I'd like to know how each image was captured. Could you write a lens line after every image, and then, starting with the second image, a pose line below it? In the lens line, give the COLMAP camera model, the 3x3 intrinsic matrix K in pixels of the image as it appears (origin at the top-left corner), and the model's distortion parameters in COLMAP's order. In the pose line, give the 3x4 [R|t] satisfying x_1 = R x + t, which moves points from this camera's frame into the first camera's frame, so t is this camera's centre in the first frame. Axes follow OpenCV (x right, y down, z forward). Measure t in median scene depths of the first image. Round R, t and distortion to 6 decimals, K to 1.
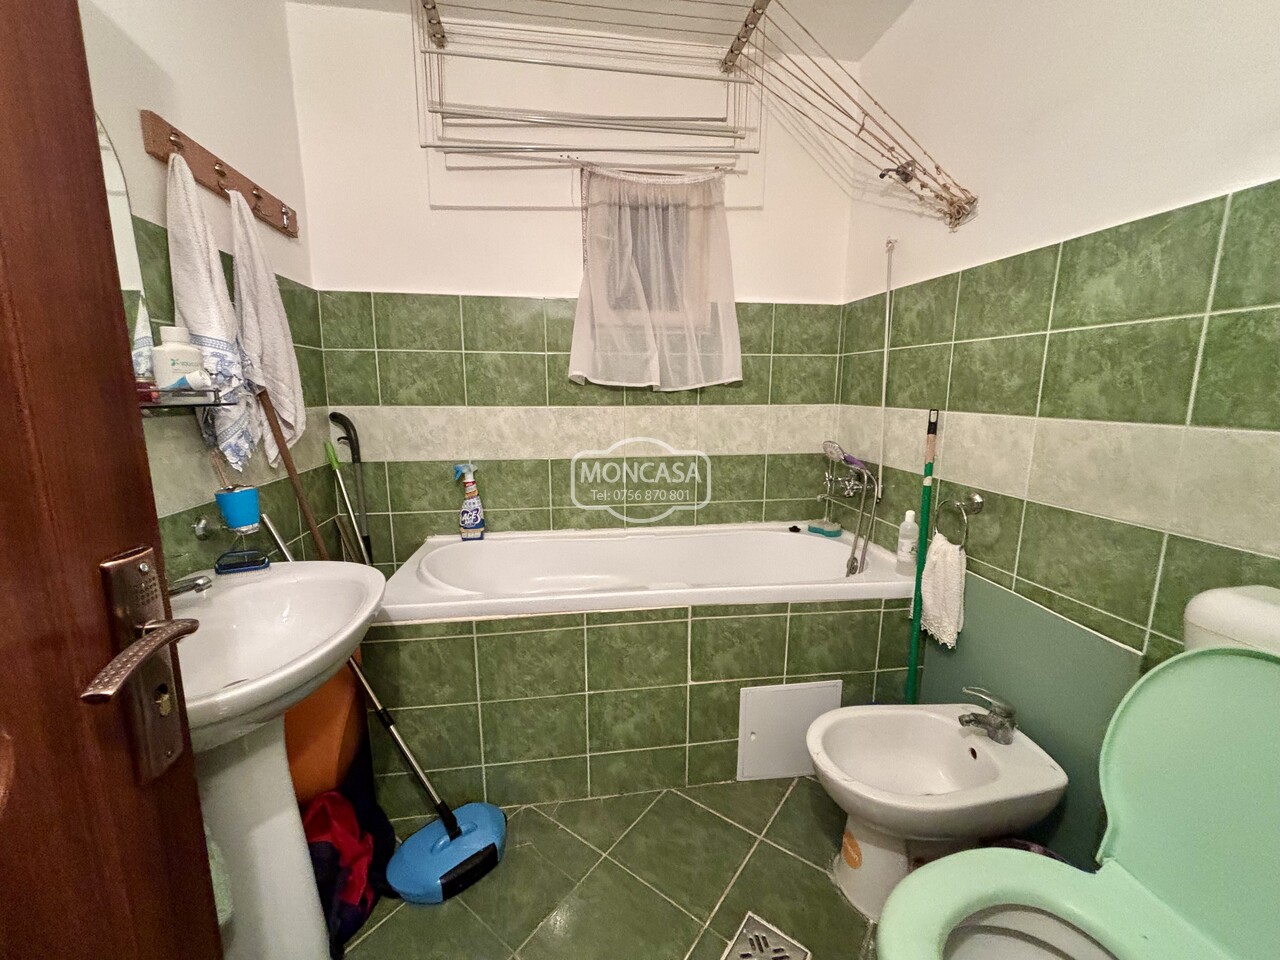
lens RADIAL K [[515.8, 0, 640.0], [0, 515.8, 480.0], [0, 0, 1]] dist [-0.000505, 0.000336]
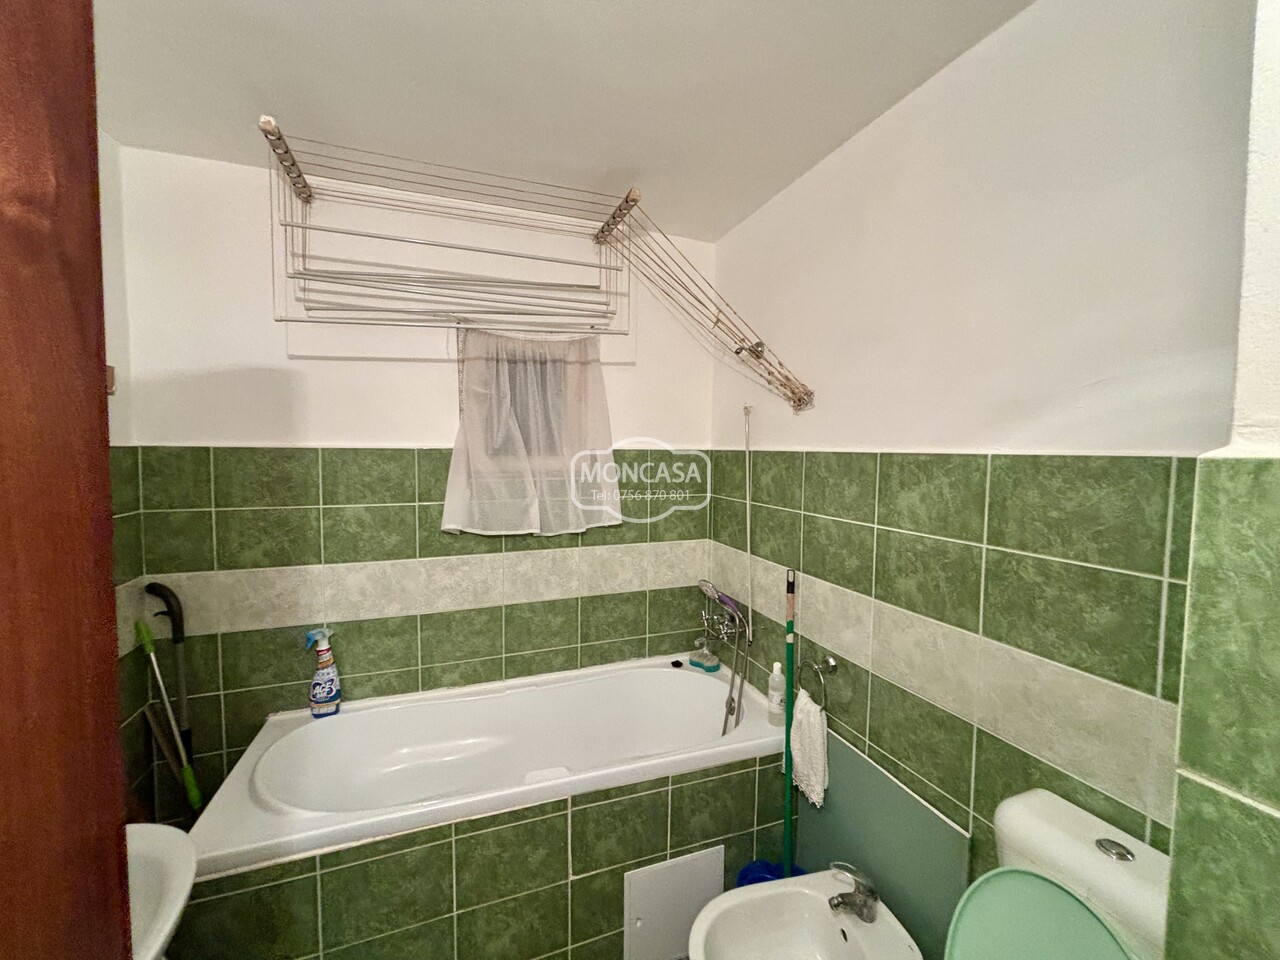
lens RADIAL K [[515.8, 0, 640.0], [0, 515.8, 480.0], [0, 0, 1]] dist [-0.000505, 0.000336]
pose [[0.978276, -0.006444, 0.207204, 0.028321], [0.030081, 0.993351, -0.111130, -0.211104], [-0.205110, 0.114949, 0.971965, -0.022286]]
